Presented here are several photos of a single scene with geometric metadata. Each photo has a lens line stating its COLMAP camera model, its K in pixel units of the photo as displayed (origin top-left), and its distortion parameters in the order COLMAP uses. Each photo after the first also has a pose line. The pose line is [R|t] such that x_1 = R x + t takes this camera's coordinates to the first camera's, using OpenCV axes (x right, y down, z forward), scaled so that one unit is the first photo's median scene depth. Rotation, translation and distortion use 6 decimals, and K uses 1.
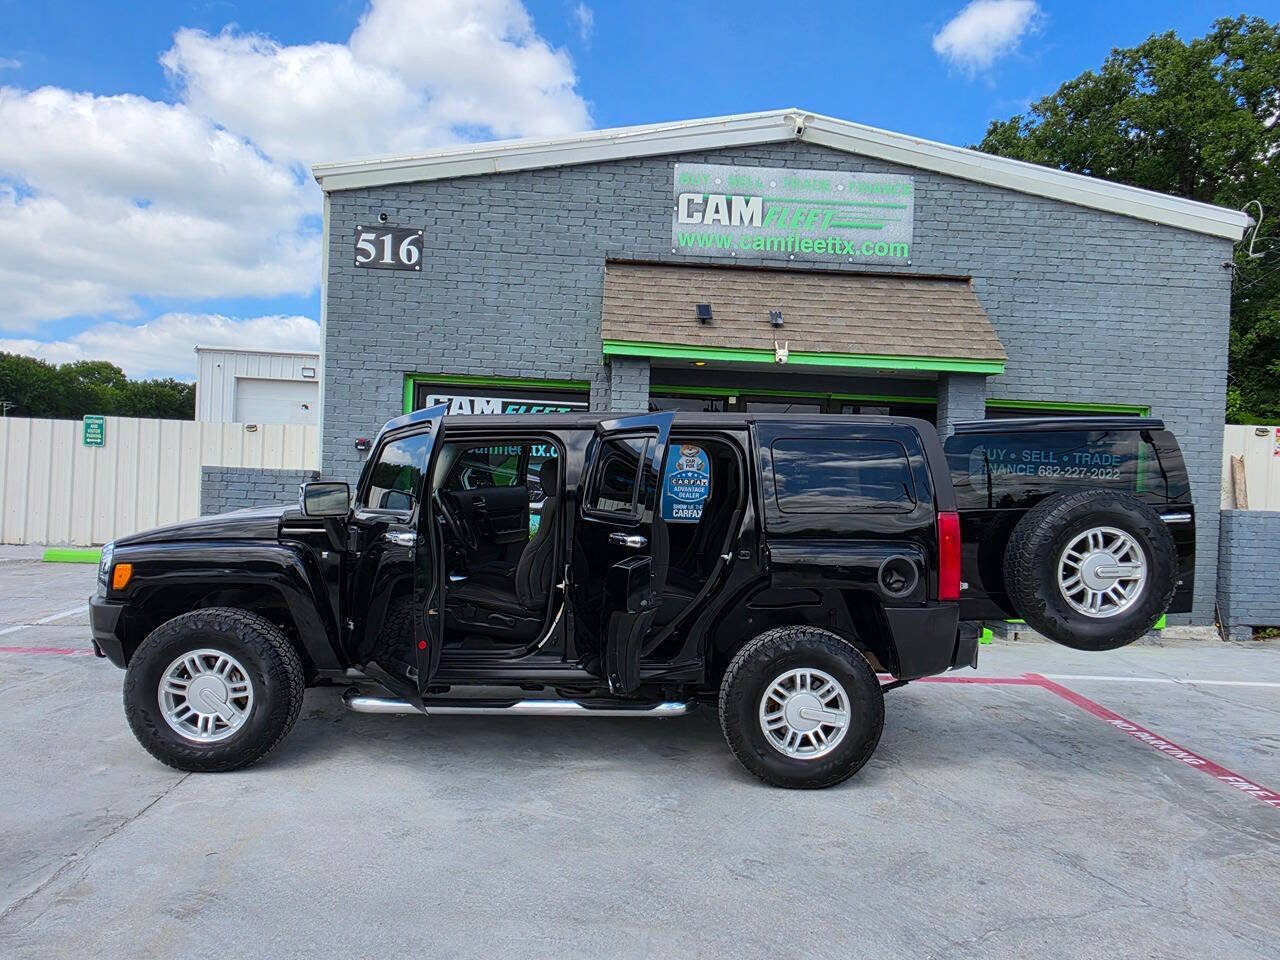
lens RADIAL K [[900.8, 0, 614.1], [0, 900.8, 478.1], [0, 0, 1]] dist [0.010881, -0.004534]
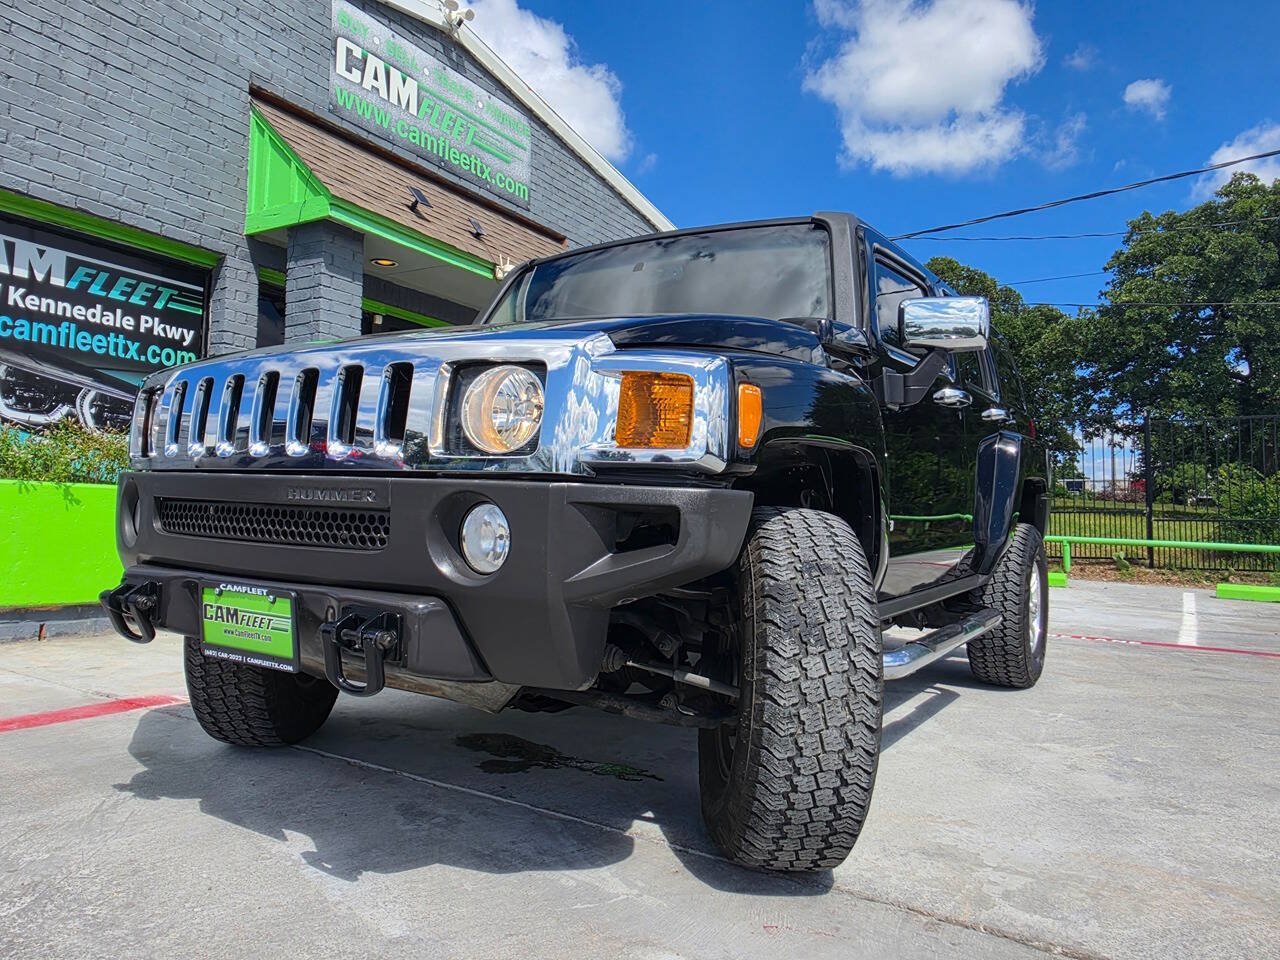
lens RADIAL K [[900.8, 0, 614.1], [0, 900.8, 478.1], [0, 0, 1]] dist [0.010881, -0.004534]
pose [[0.570057, 0.019461, 0.821374, -0.409147], [0.007170, 0.999564, -0.028659, 0.079376], [-0.821574, 0.022226, 0.569669, 0.382993]]
